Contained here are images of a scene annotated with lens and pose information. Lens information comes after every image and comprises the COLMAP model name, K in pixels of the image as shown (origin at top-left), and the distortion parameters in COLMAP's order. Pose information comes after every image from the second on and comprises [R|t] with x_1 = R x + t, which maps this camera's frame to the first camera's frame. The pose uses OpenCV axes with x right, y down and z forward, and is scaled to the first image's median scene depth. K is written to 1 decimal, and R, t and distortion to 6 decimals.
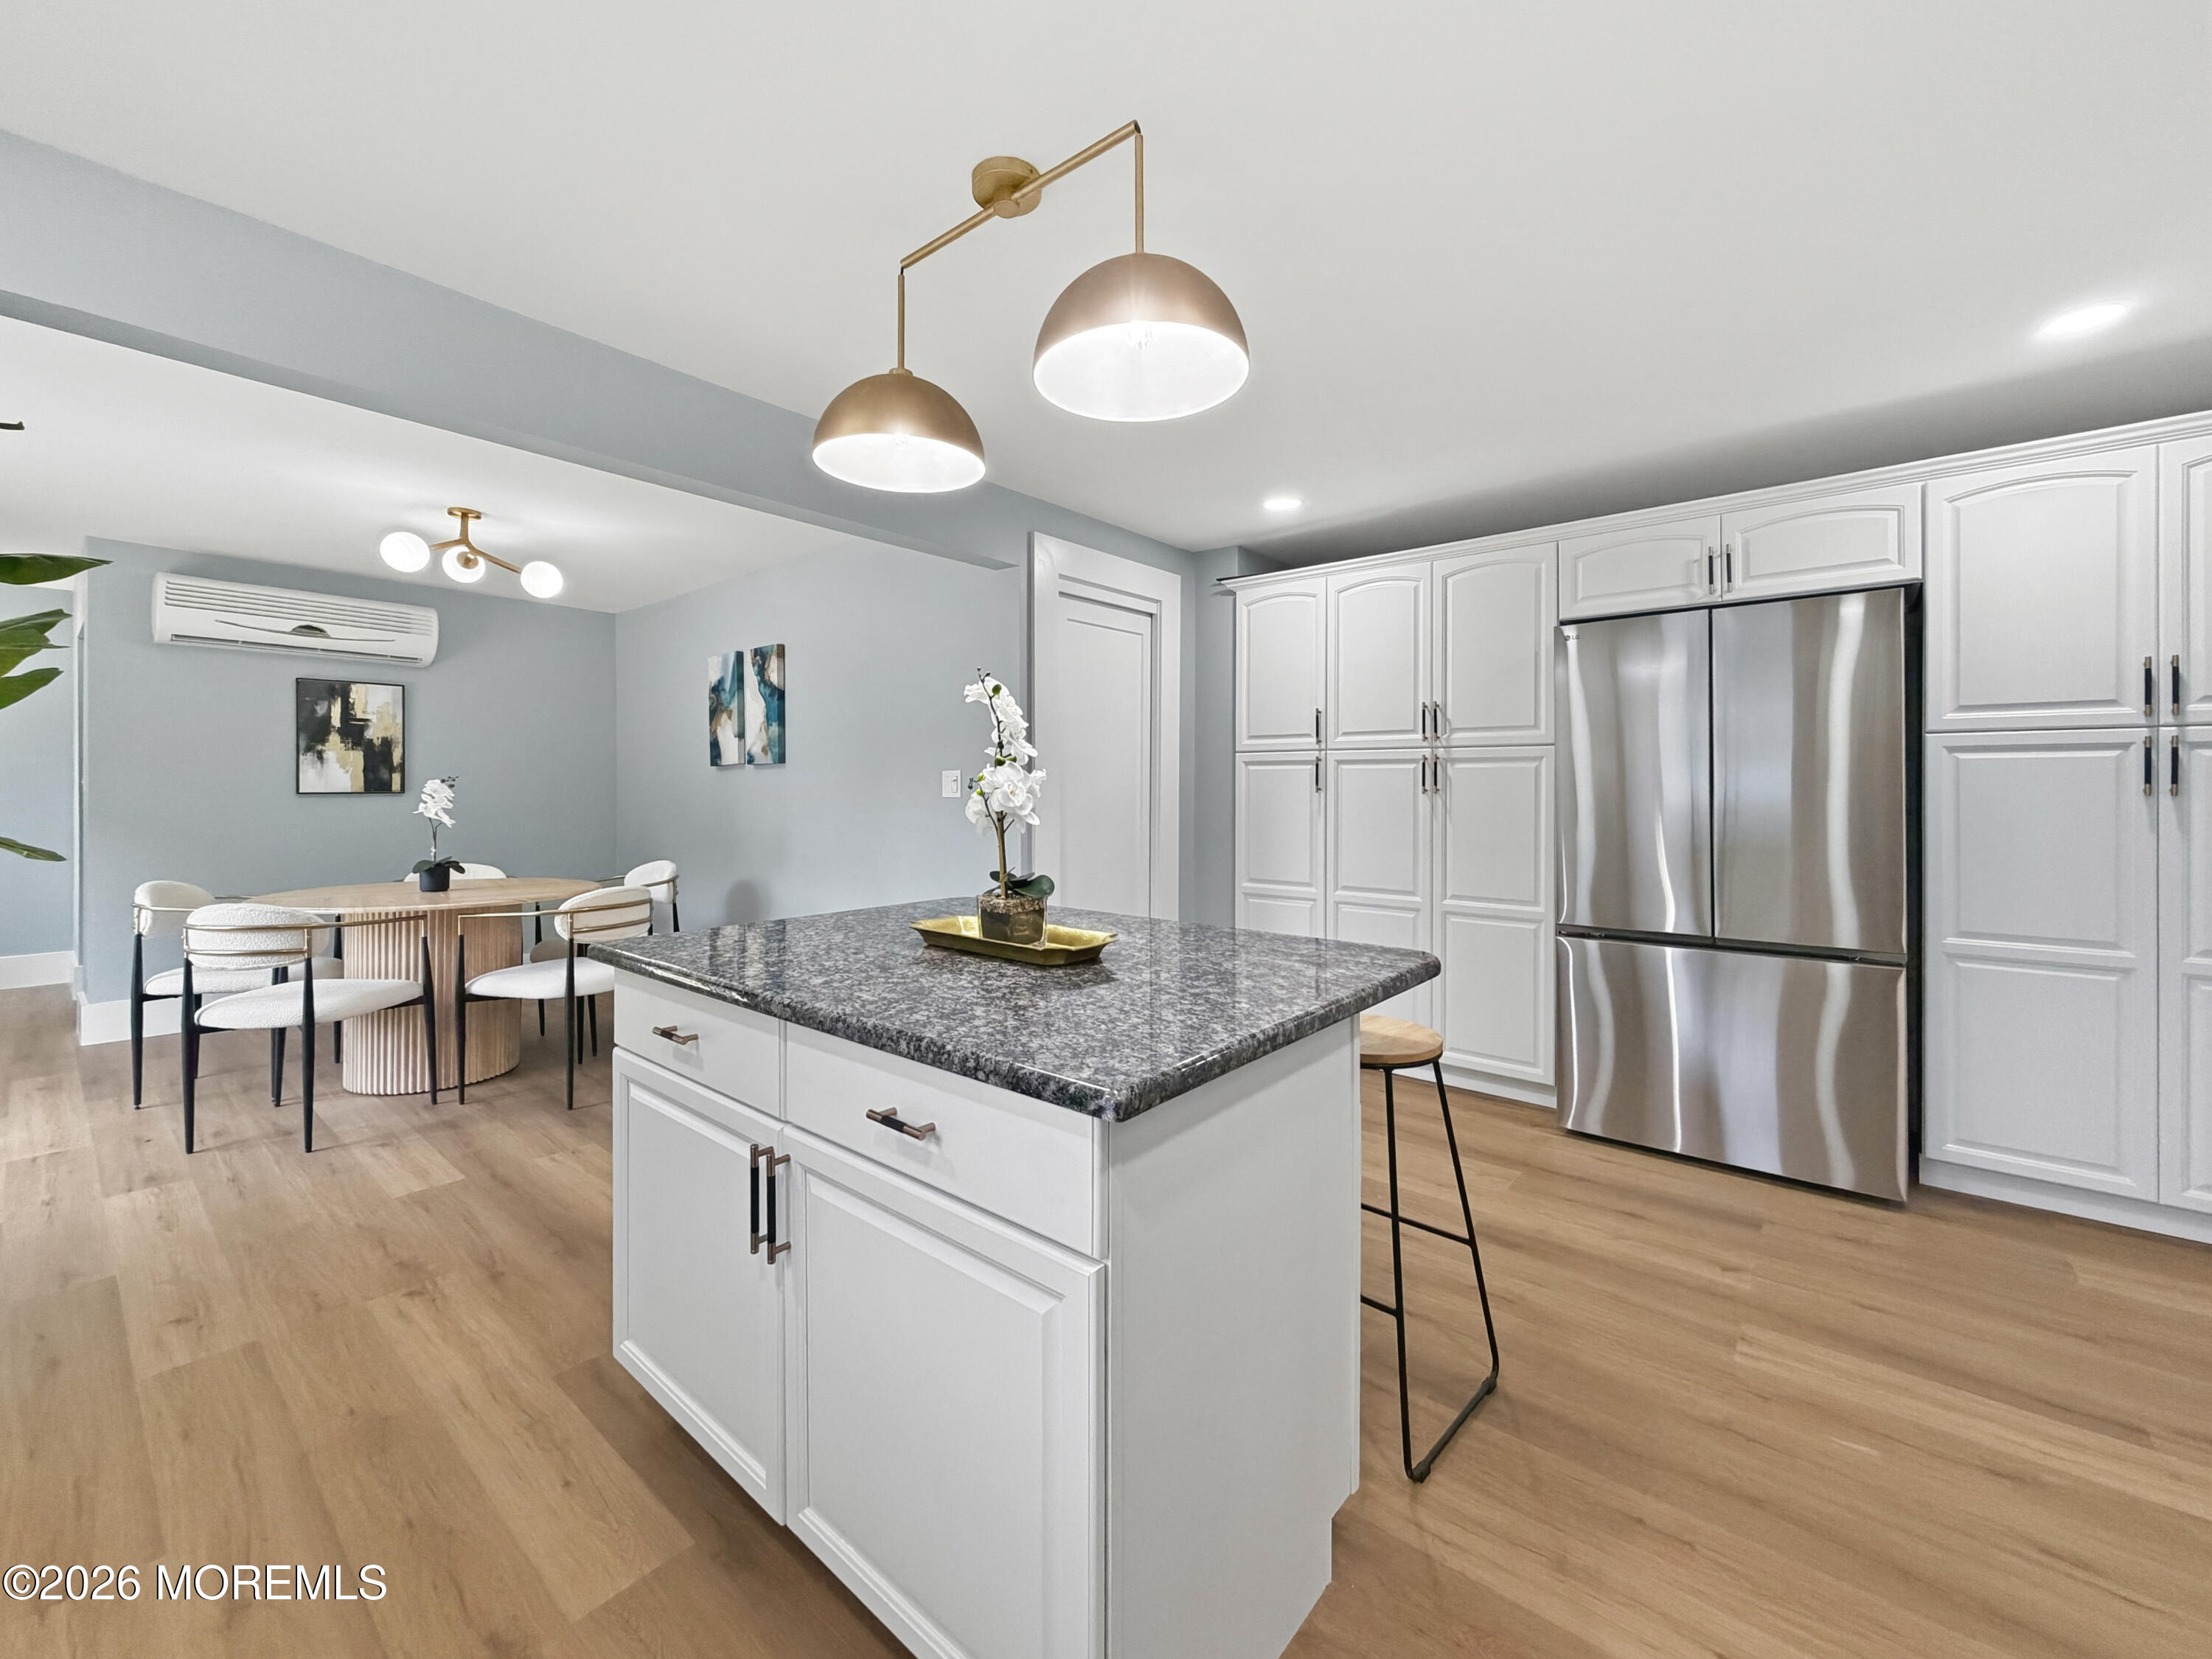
lens RADIAL K [[901.1, 0, 1073.9], [0, 901.1, 783.0], [0, 0, 1]] dist [0.006592, -0.001431]
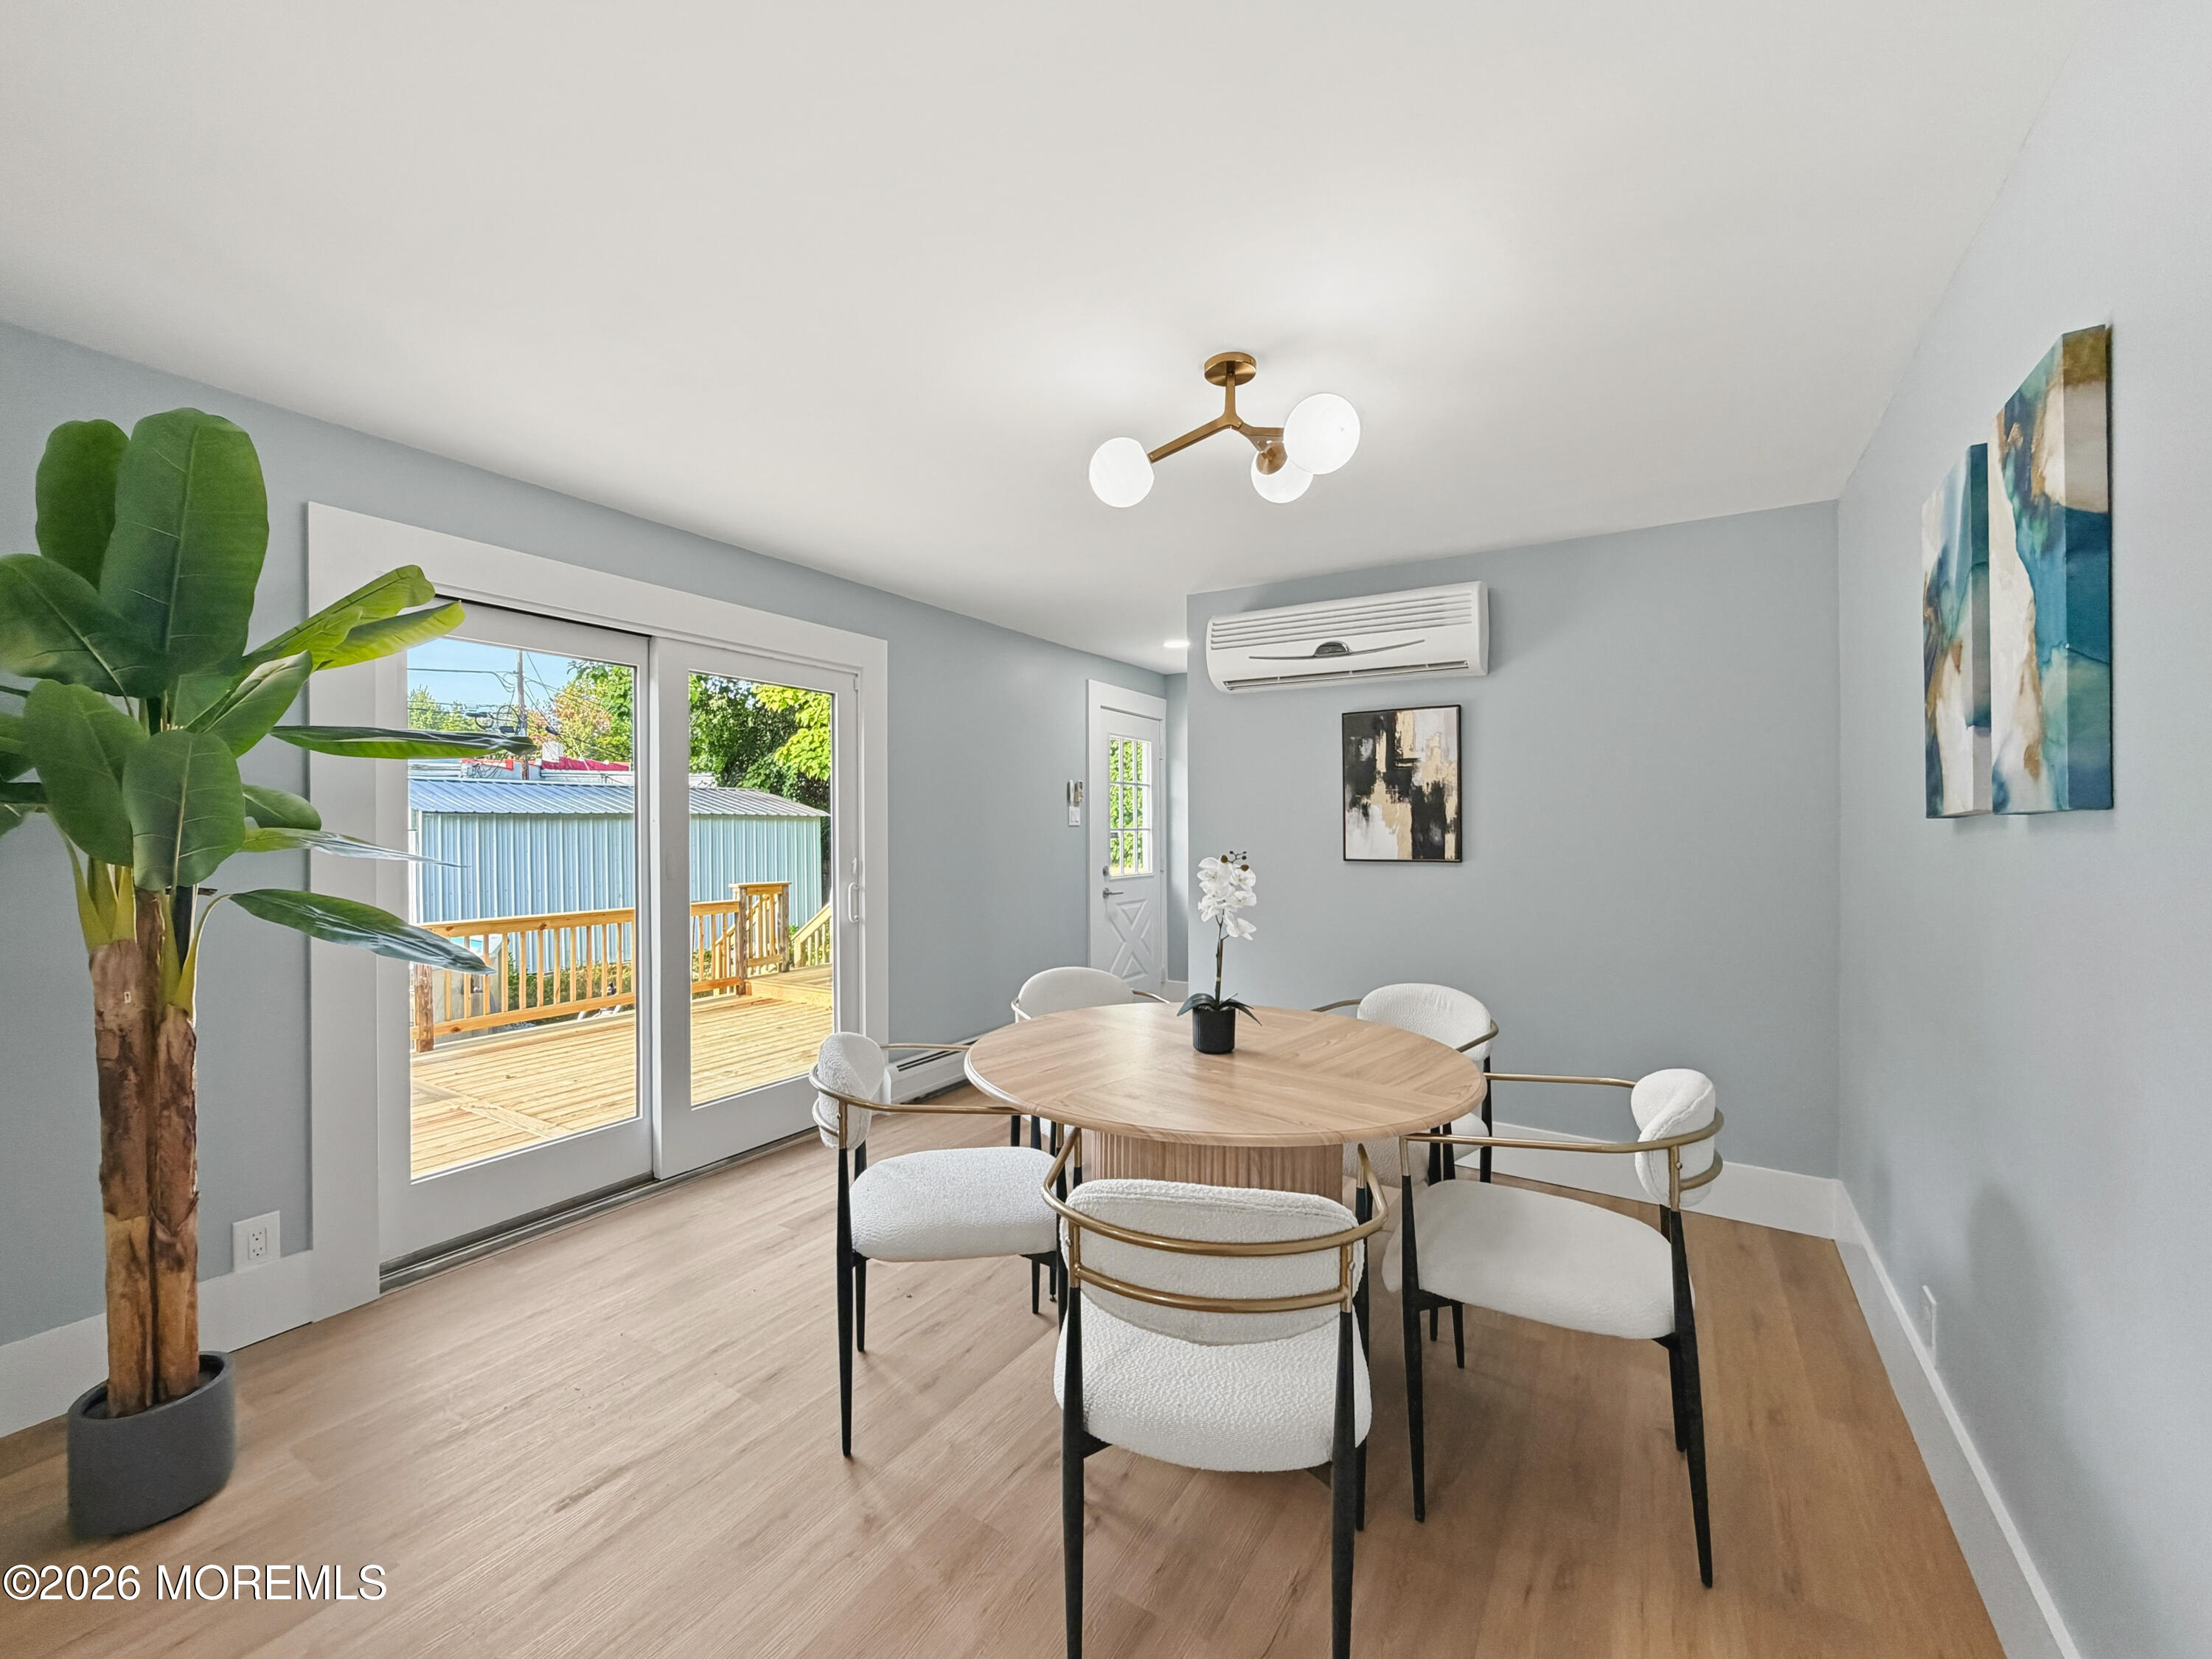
lens RADIAL K [[901.1, 0, 1110.4], [0, 901.1, 830.1], [0, 0, 1]] dist [0.006592, -0.001431]
pose [[0.166807, 0.001858, -0.985988, -0.116729], [0.006457, 0.999975, 0.002977, -0.017785], [0.985968, -0.006863, 0.166791, 0.656635]]
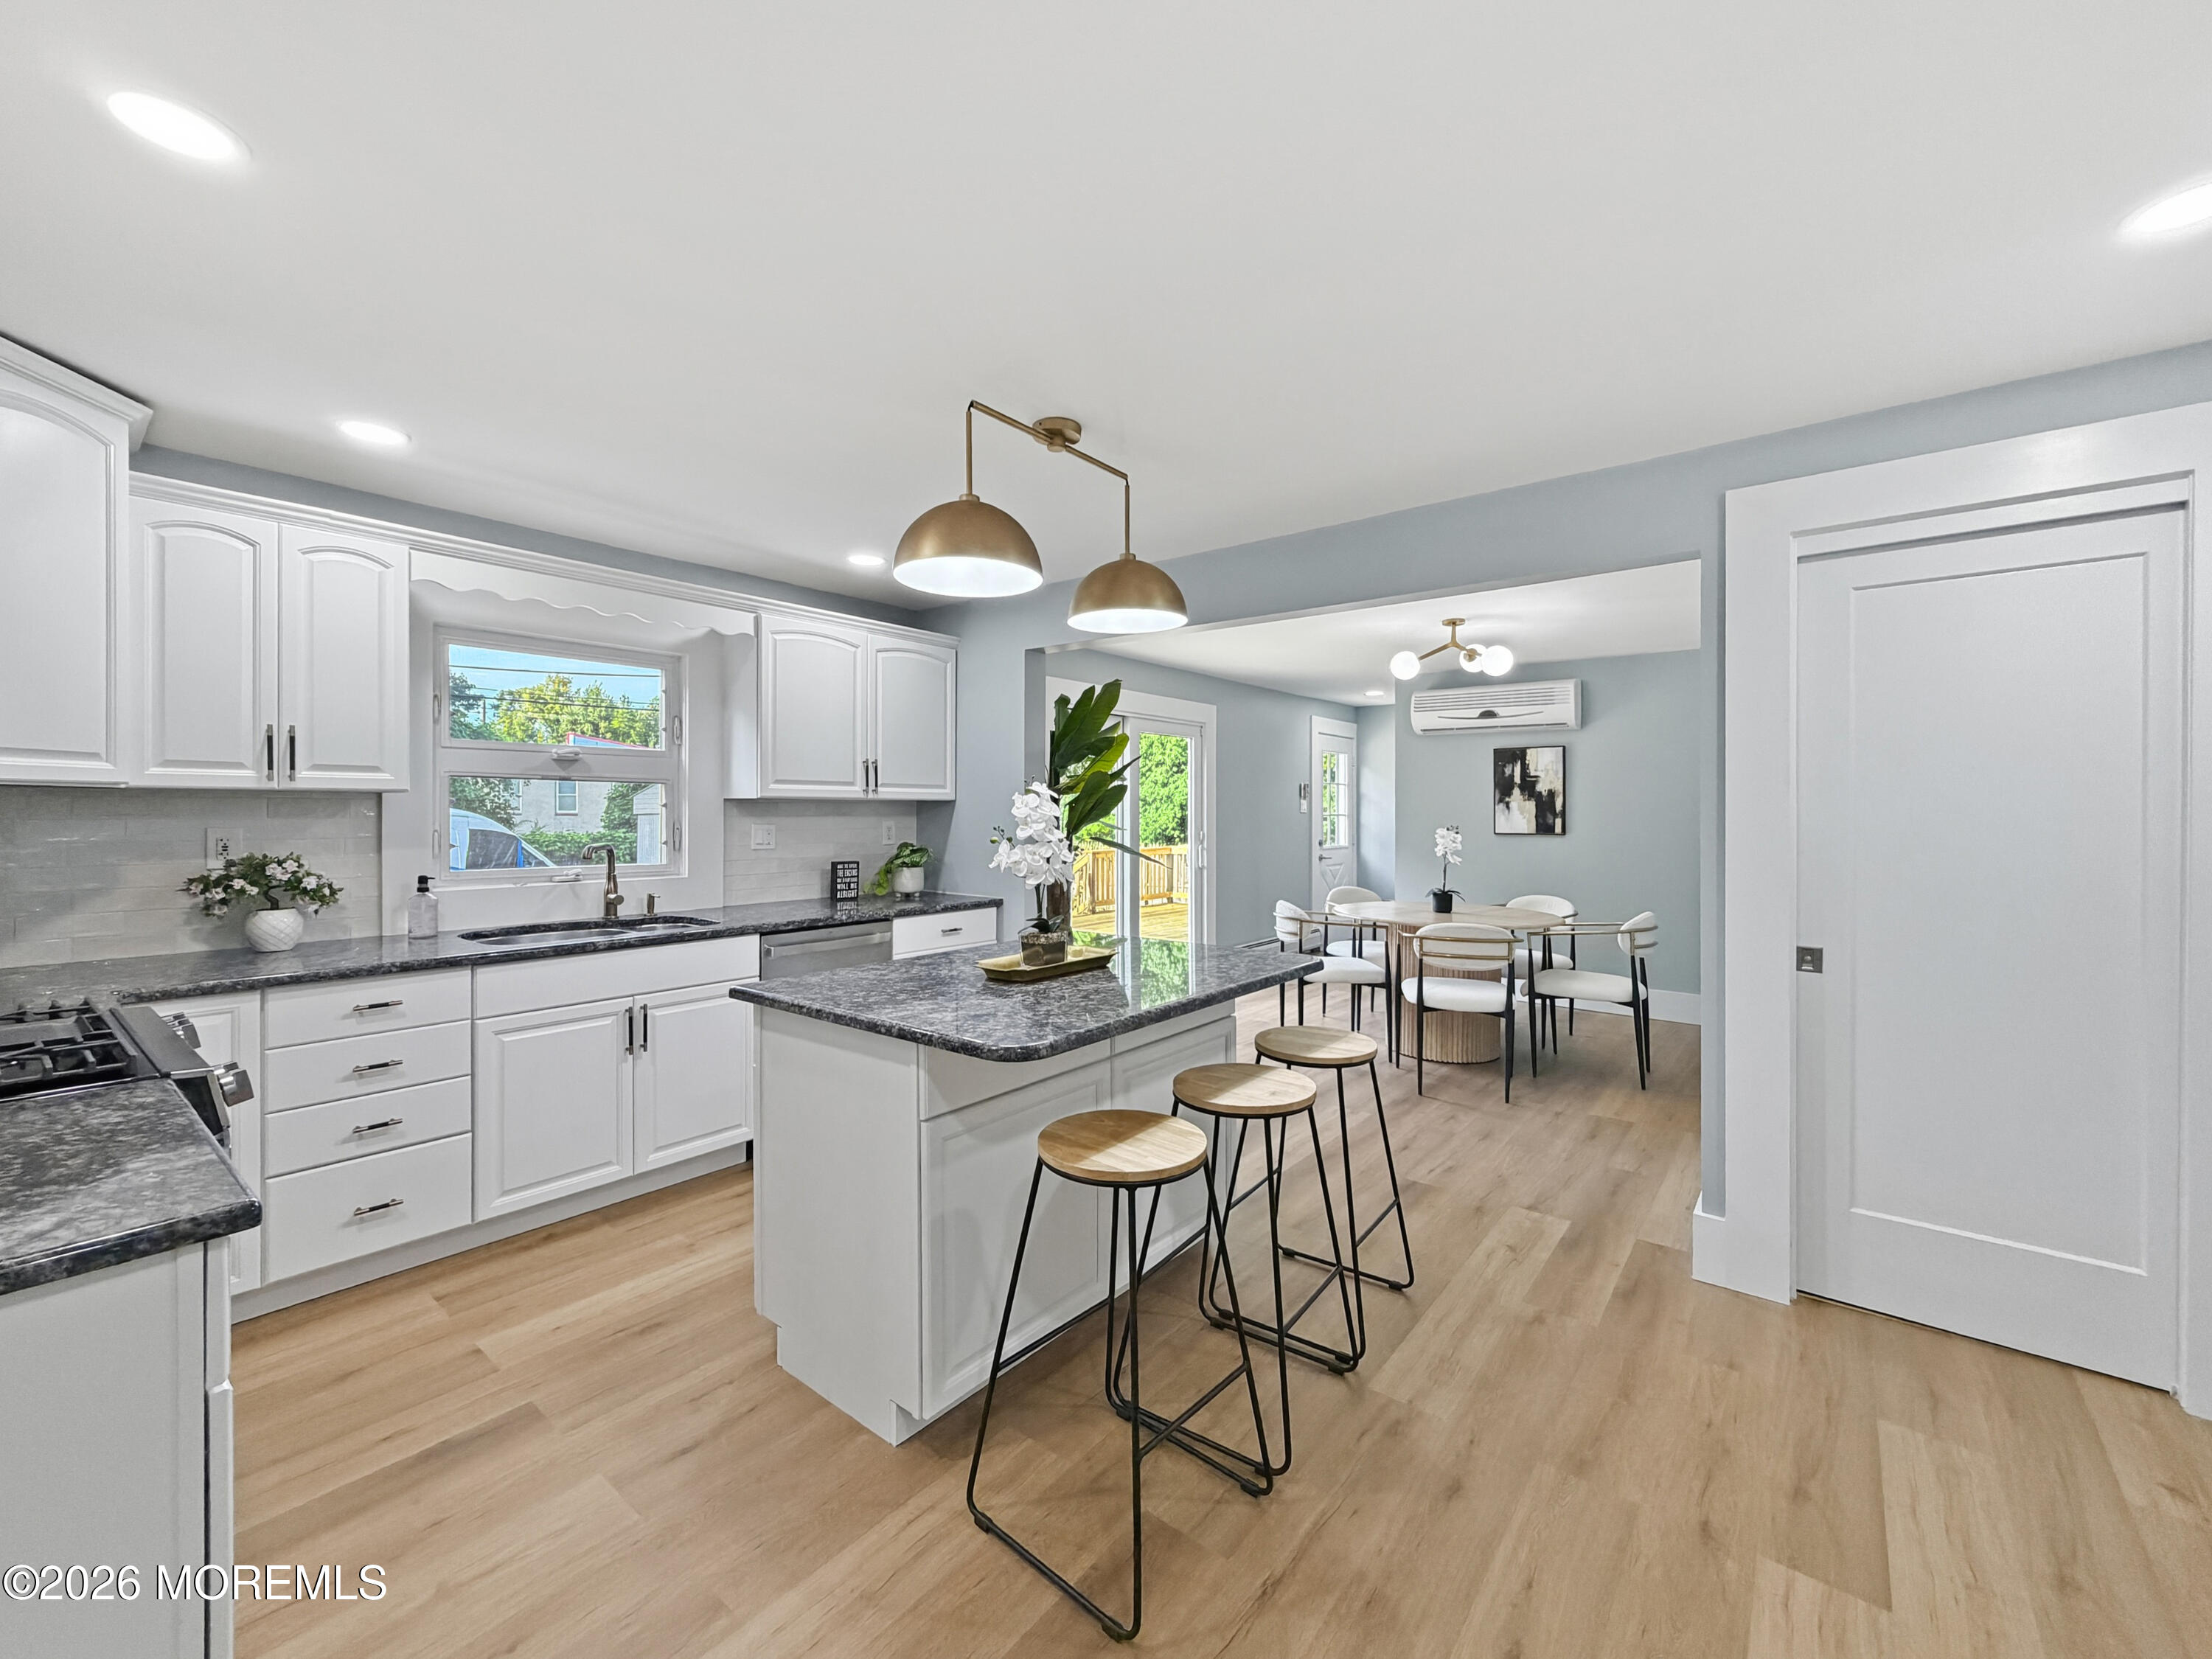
lens RADIAL K [[901.1, 0, 1105.2], [0, 901.1, 810.9], [0, 0, 1]] dist [0.006592, -0.001431]
pose [[0.038945, -0.001407, -0.999240, 0.466899], [0.003189, 0.999994, -0.001284, -0.022348], [0.999236, -0.003136, 0.038949, 0.355207]]
